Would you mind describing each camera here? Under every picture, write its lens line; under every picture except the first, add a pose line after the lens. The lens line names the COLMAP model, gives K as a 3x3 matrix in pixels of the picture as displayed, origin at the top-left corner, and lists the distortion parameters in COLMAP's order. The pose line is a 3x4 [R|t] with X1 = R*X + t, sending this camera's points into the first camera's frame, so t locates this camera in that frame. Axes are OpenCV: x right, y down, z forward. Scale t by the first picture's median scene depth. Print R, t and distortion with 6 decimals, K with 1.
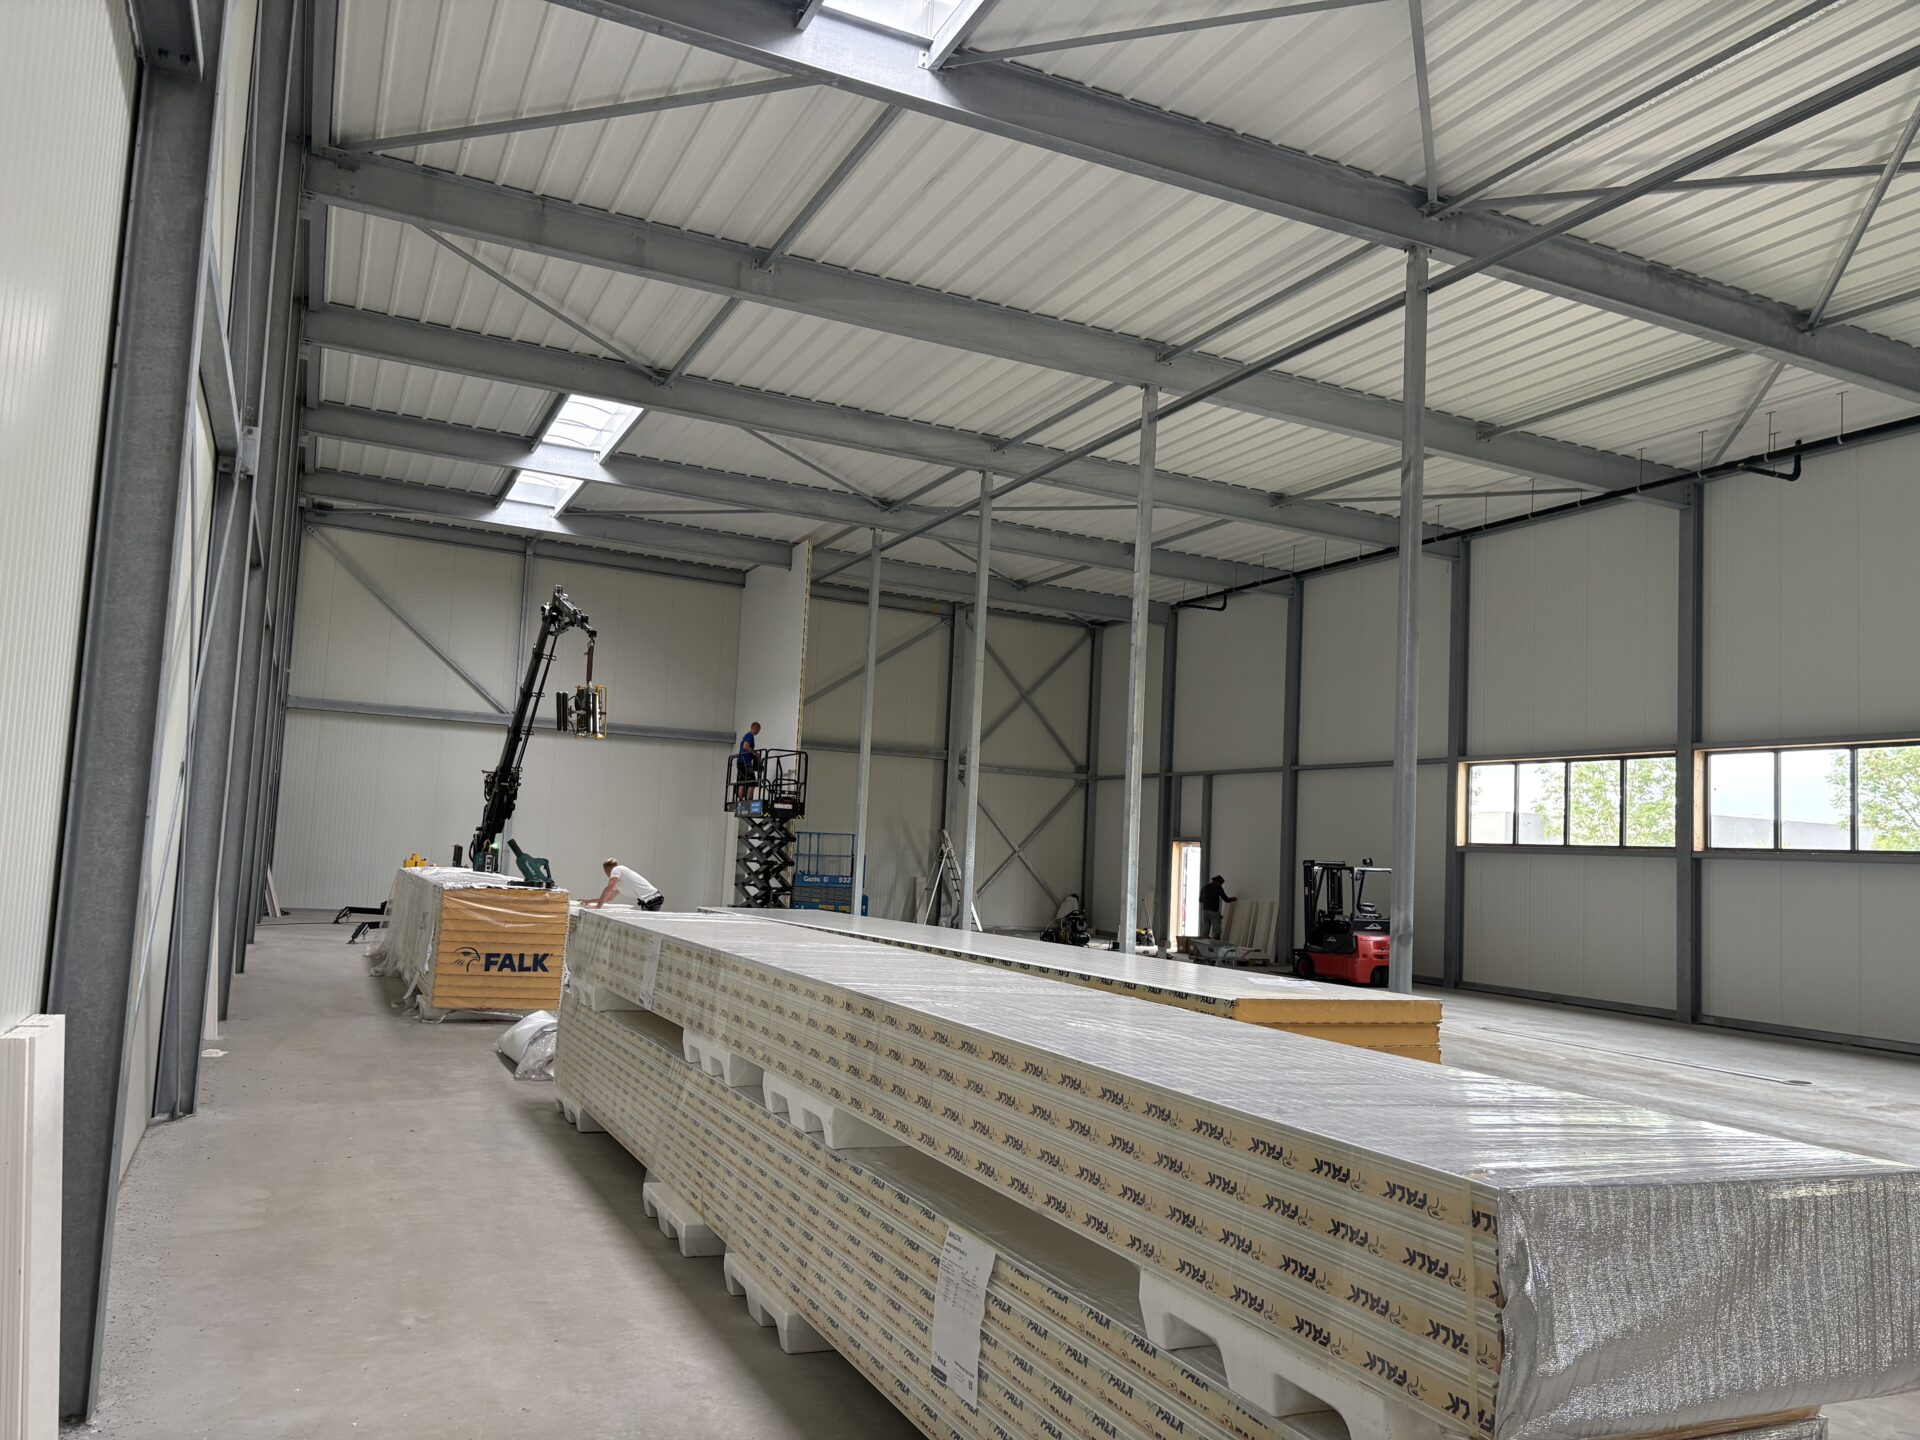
lens RADIAL K [[1469.7, 0, 960.0], [0, 1469.7, 720.0], [0, 0, 1]] dist [-0.004298, 0.003024]
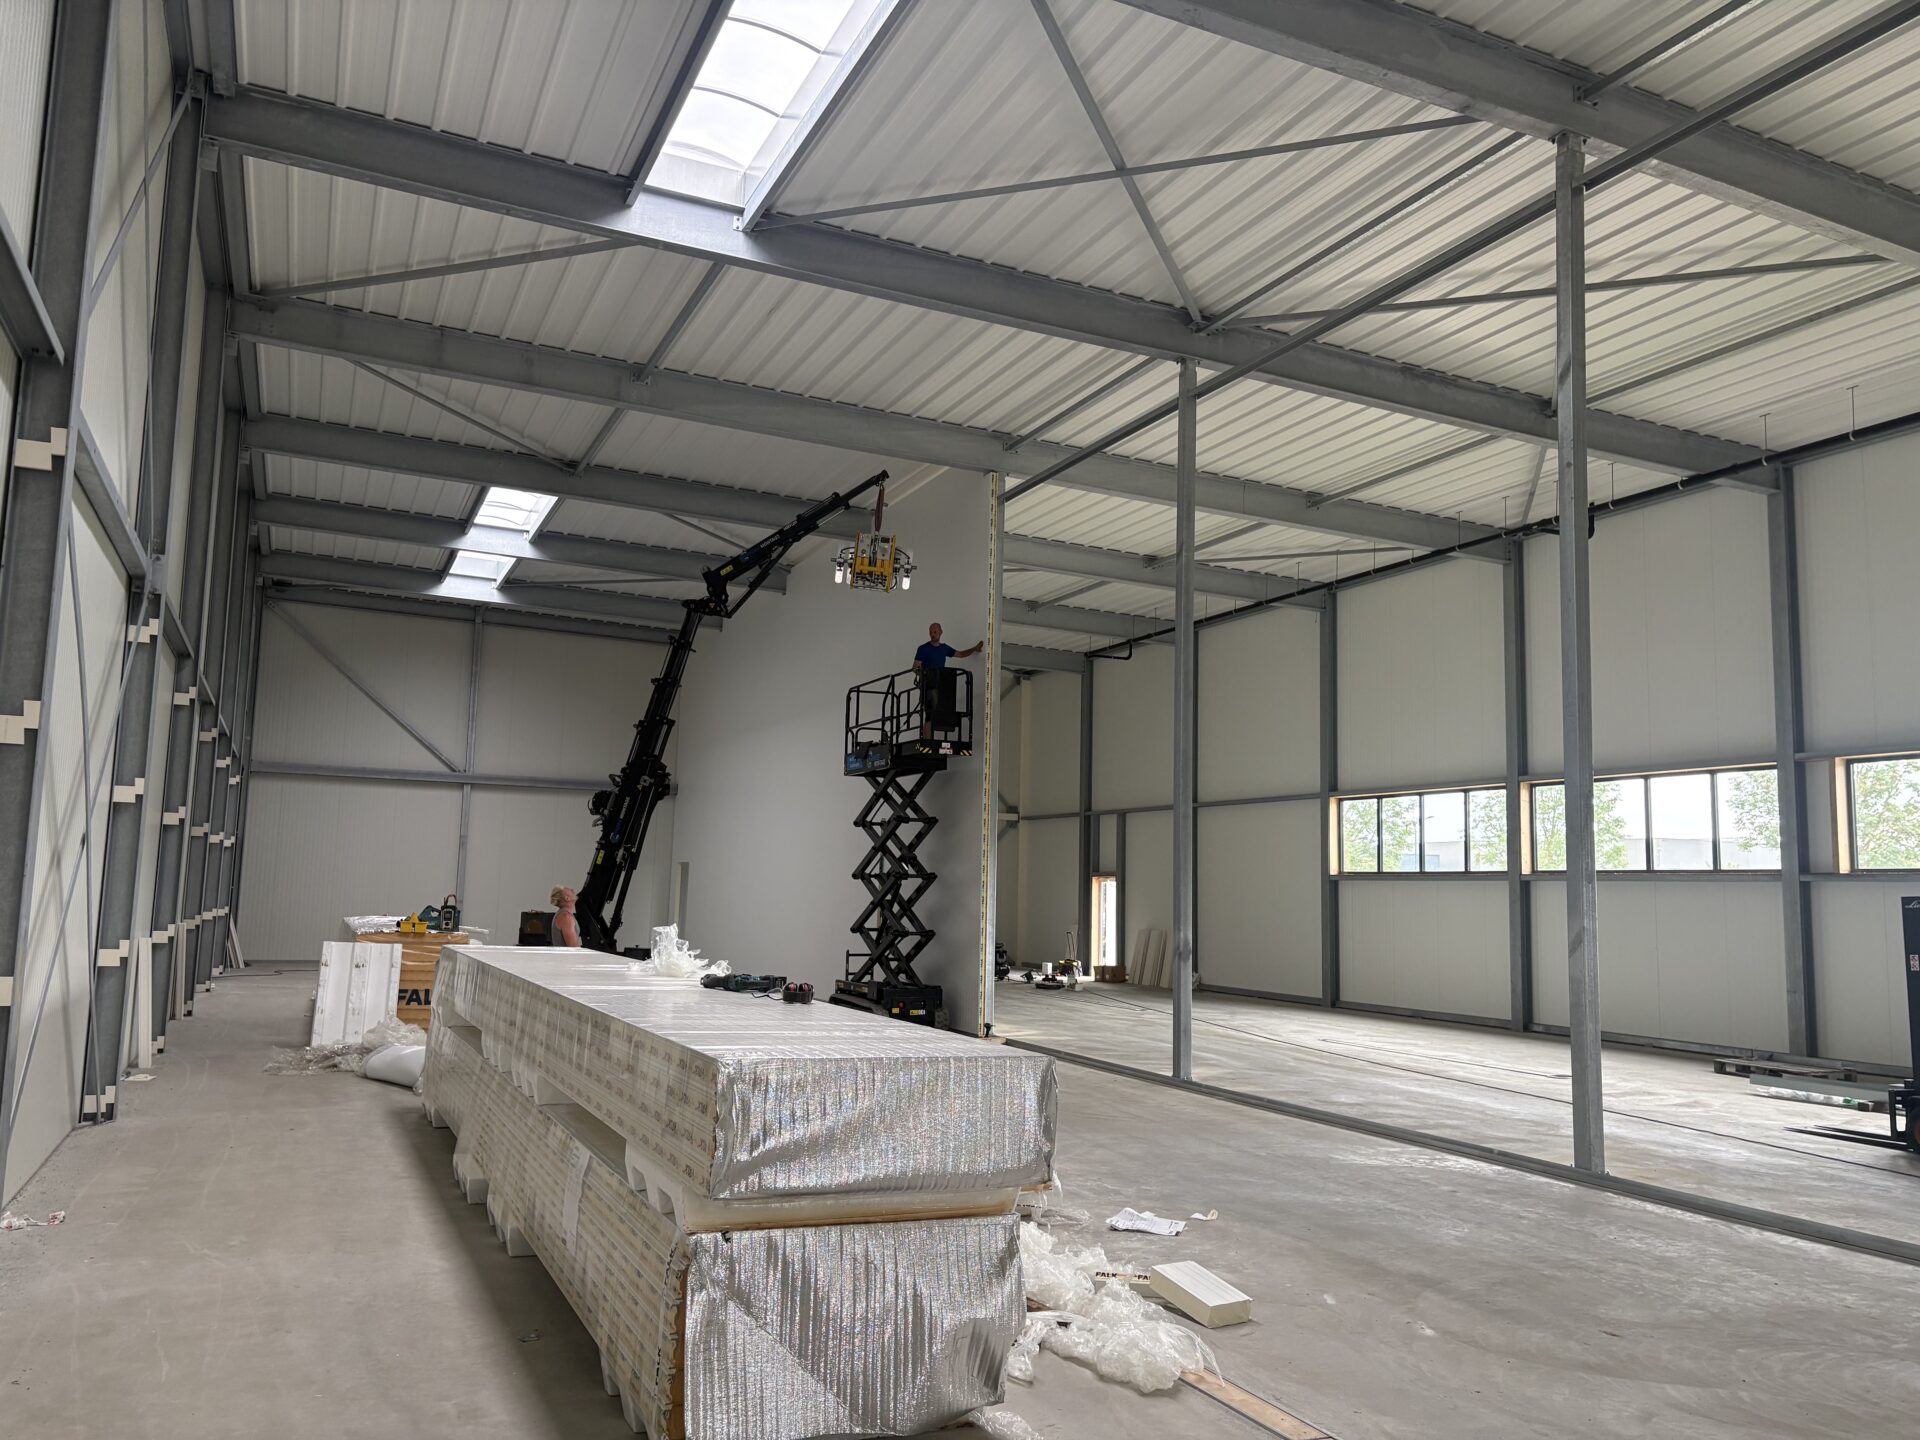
lens RADIAL K [[1452.1, 0, 960.0], [0, 1452.1, 720.0], [0, 0, 1]] dist [0.002283, -0.007591]
pose [[0.999682, -0.023596, 0.008862, 0.082389], [0.023840, 0.999309, -0.028509, -0.005760], [-0.008184, 0.028711, 0.999554, -0.101801]]
